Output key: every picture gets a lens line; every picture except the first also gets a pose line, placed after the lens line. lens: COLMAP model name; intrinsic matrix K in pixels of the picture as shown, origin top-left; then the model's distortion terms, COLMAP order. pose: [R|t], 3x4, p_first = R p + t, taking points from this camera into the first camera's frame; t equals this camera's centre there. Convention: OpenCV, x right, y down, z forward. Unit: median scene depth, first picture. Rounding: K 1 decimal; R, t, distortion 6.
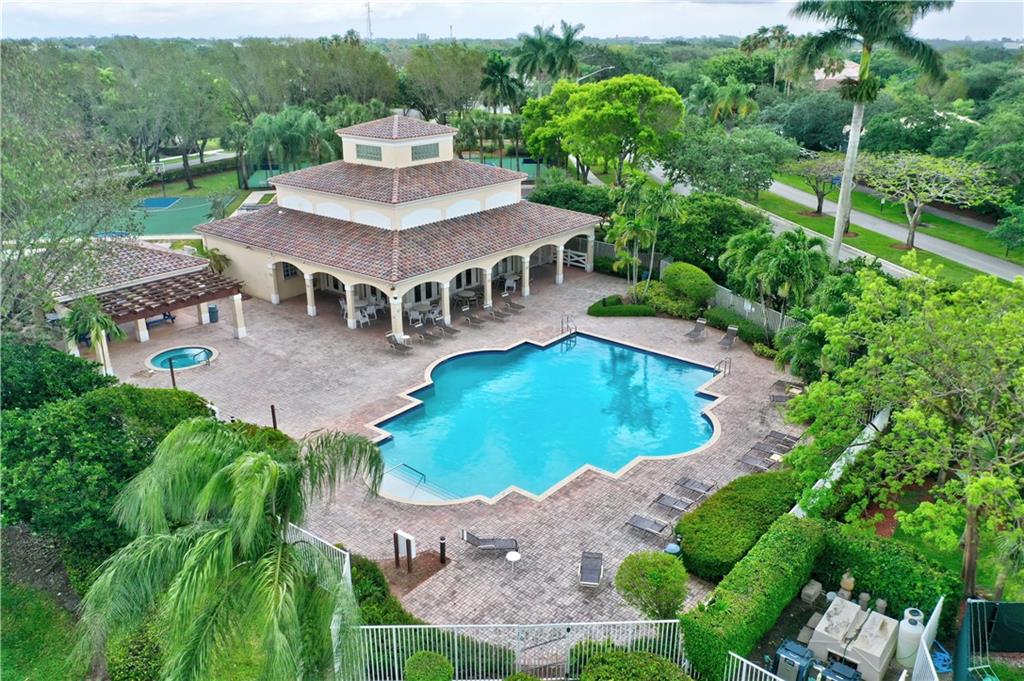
lens RADIAL K [[778.2, 0, 510.7], [0, 778.2, 346.7], [0, 0, 1]] dist [-0.024685, -0.004179]
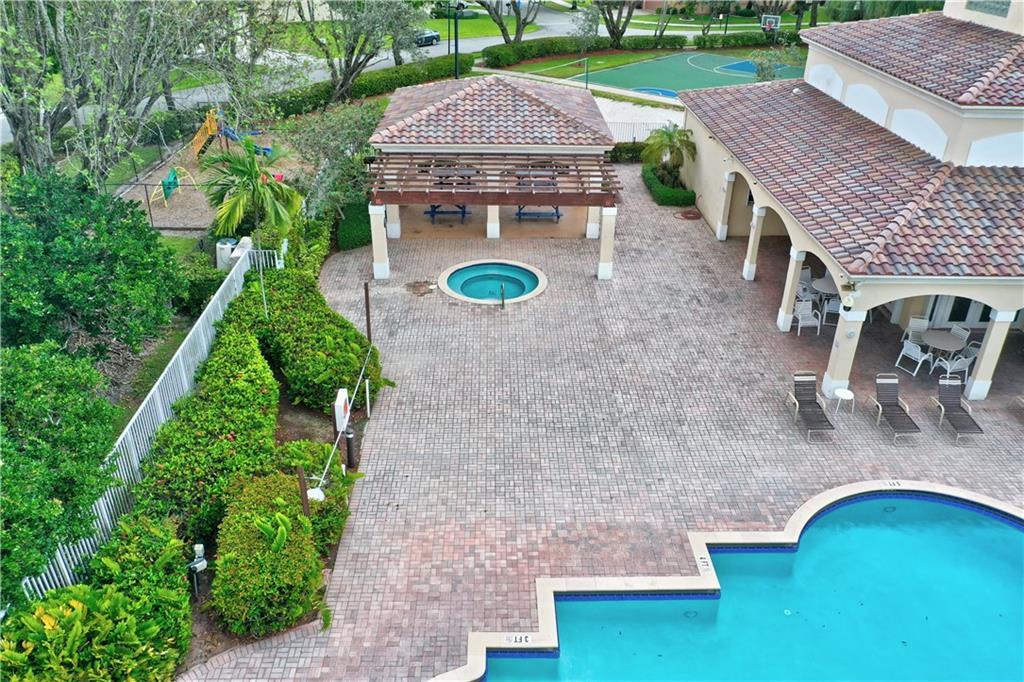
lens RADIAL K [[778.2, 0, 511.7], [0, 778.2, 361.4], [0, 0, 1]] dist [-0.024685, -0.004179]
pose [[0.648778, 0.389946, -0.653475, 0.028176], [-0.287241, 0.920694, 0.264226, -0.091301], [0.704684, 0.016280, 0.709334, 0.515417]]
